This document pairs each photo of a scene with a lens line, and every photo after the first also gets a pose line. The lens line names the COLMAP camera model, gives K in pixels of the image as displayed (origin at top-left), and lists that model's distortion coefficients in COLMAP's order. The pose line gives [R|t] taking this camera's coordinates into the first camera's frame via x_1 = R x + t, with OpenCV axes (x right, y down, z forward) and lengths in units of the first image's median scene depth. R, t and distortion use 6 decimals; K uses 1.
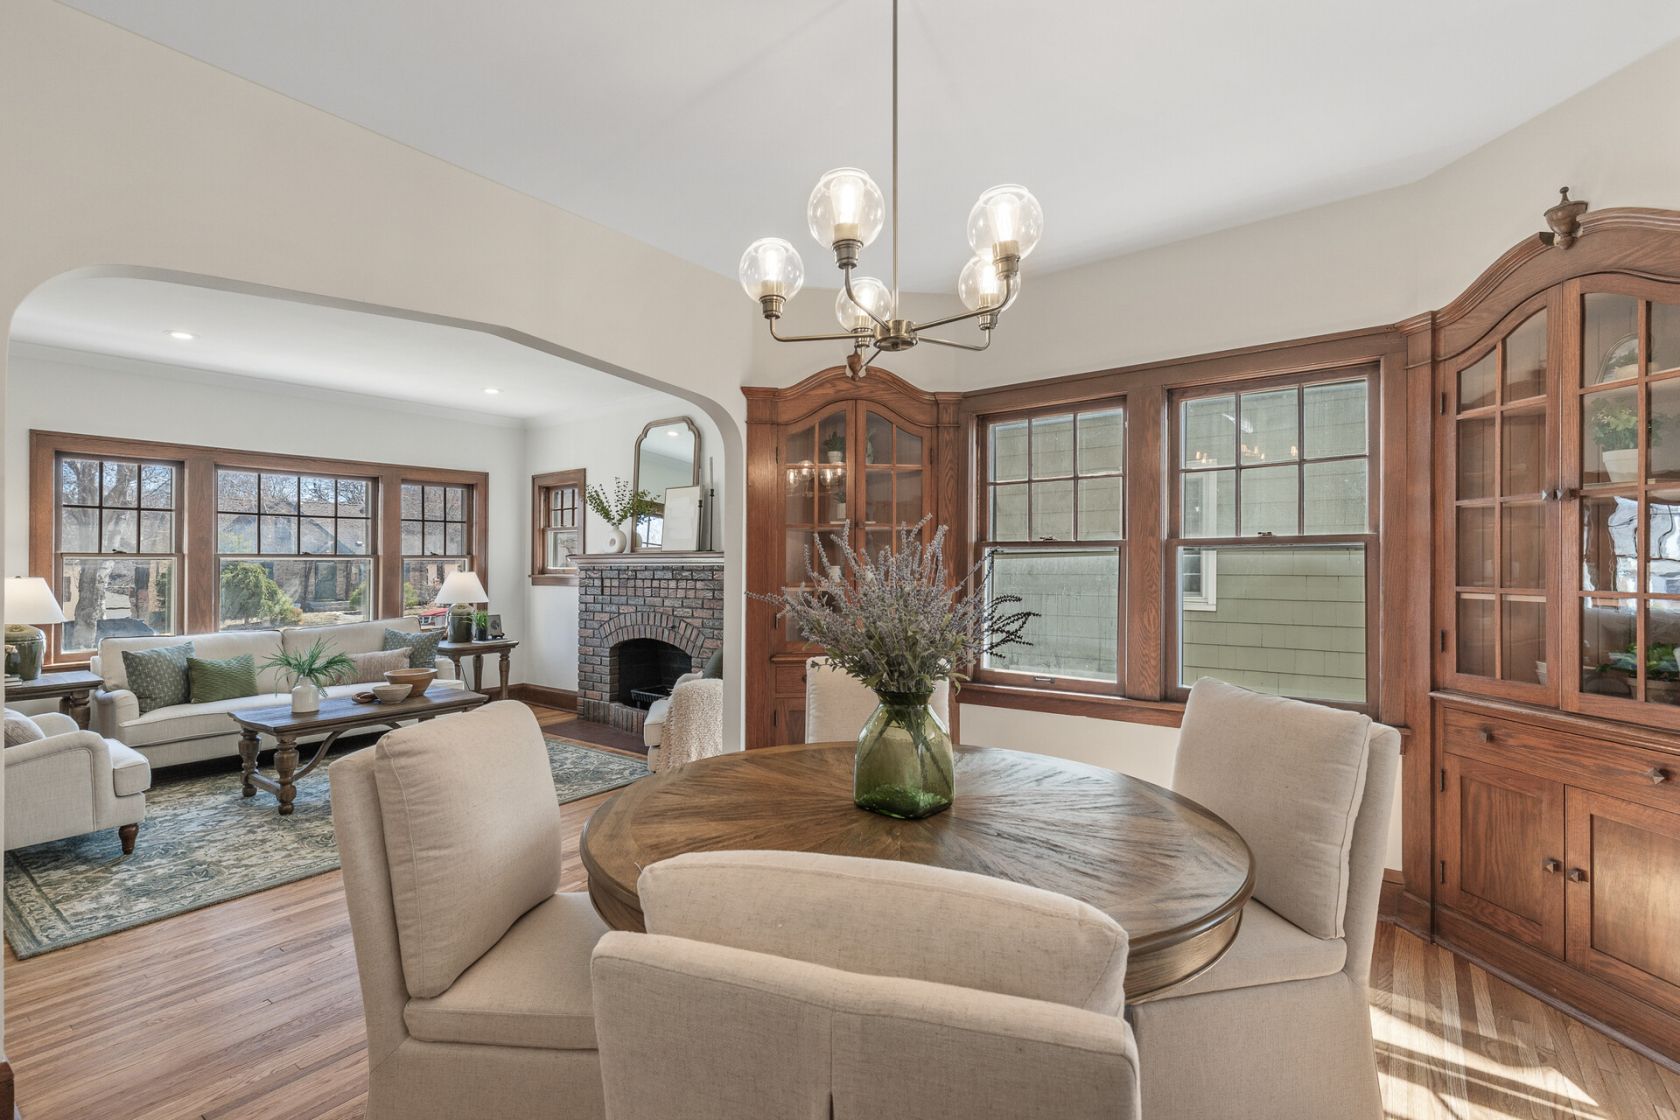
lens RADIAL K [[775.0, 0, 838.0], [0, 775.0, 566.8], [0, 0, 1]] dist [0.019438, -0.000289]
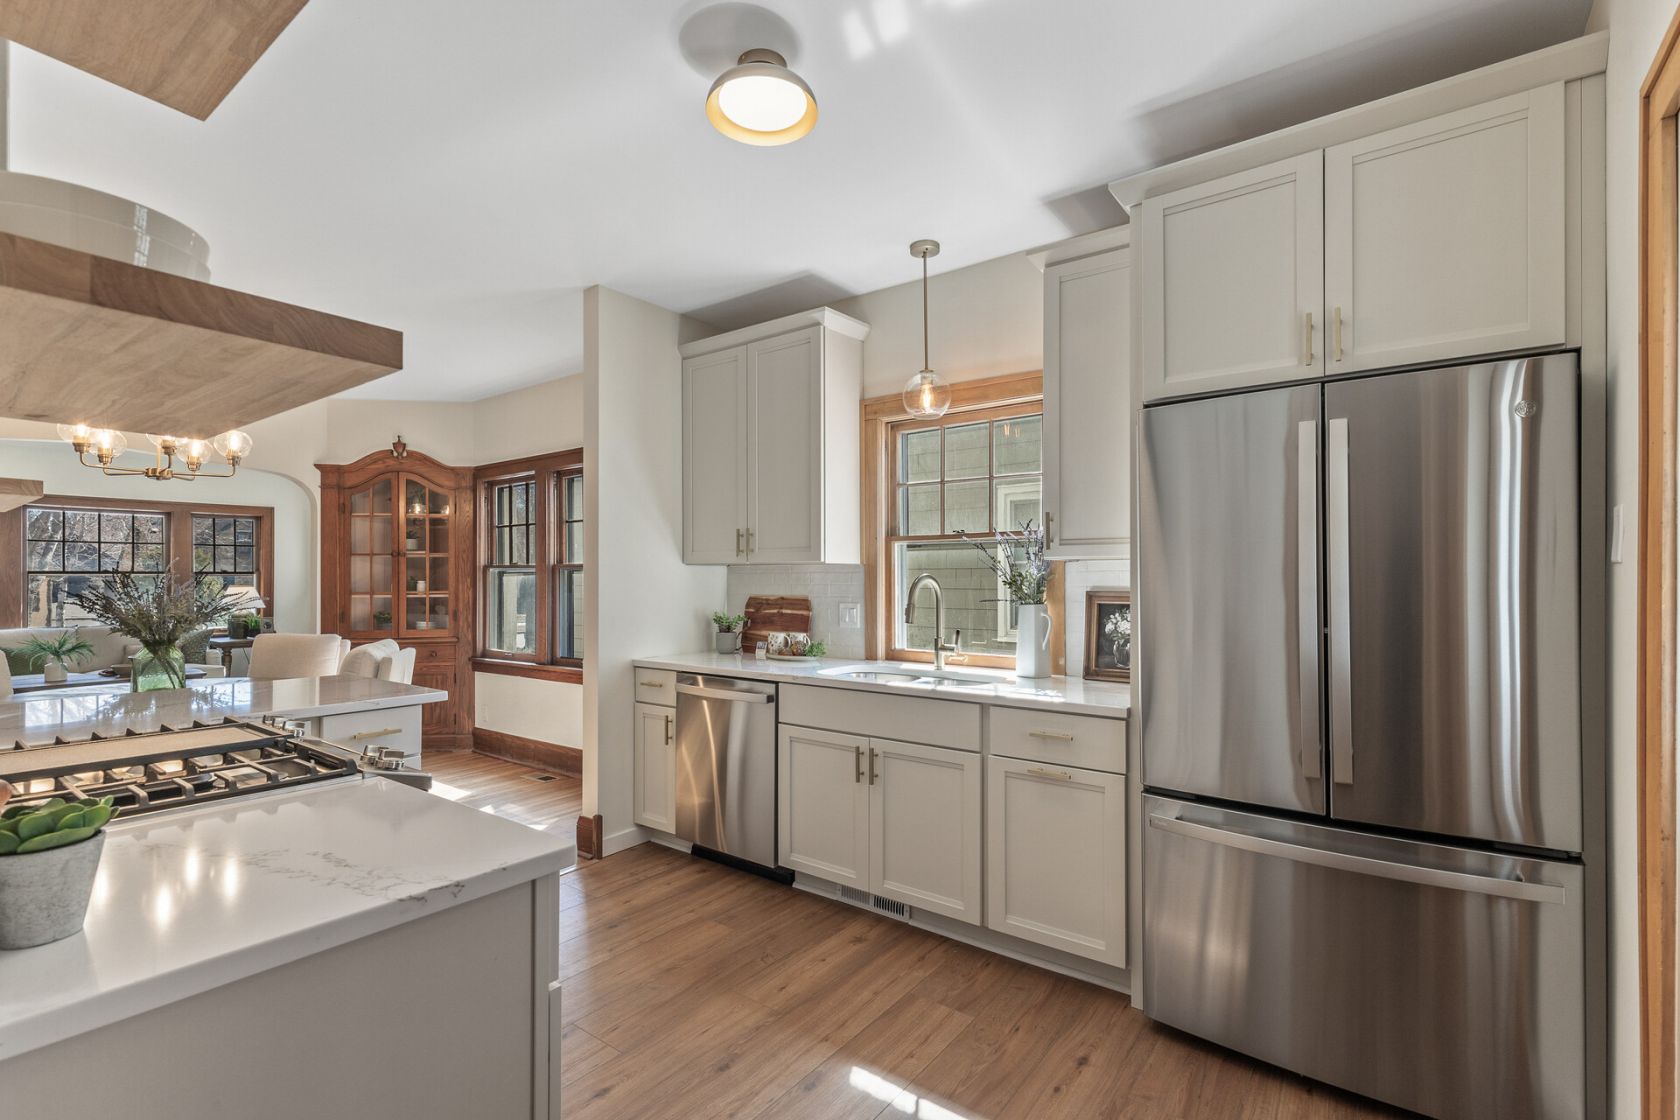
lens RADIAL K [[775.0, 0, 840.4], [0, 775.0, 570.9], [0, 0, 1]] dist [0.019438, -0.000289]
pose [[0.999998, 0.001873, 0.000341, 0.872624], [-0.001868, 0.999911, -0.013196, -0.001711], [-0.000366, 0.013195, 0.999913, -0.521276]]
